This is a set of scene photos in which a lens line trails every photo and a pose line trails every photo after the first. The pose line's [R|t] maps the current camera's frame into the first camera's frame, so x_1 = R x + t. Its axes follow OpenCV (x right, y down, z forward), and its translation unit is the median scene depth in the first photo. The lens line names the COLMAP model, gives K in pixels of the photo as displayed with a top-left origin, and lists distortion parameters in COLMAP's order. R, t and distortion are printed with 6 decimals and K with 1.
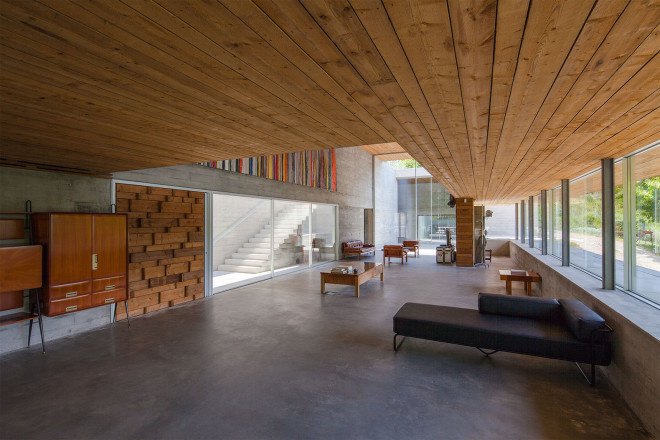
lens RADIAL K [[319.9, 0, 329.7], [0, 319.9, 218.7], [0, 0, 1]] dist [0.018100, -0.002549]
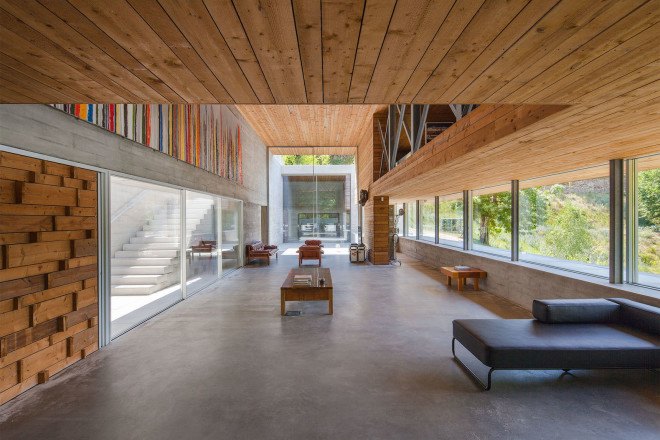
lens RADIAL K [[319.9, 0, 329.6], [0, 319.9, 221.9], [0, 0, 1]] dist [0.018100, -0.002549]
pose [[0.898475, -0.006056, 0.438983, -0.278686], [-0.000238, 0.999898, 0.014282, 0.001696], [-0.439025, -0.012937, 0.898382, 0.292001]]
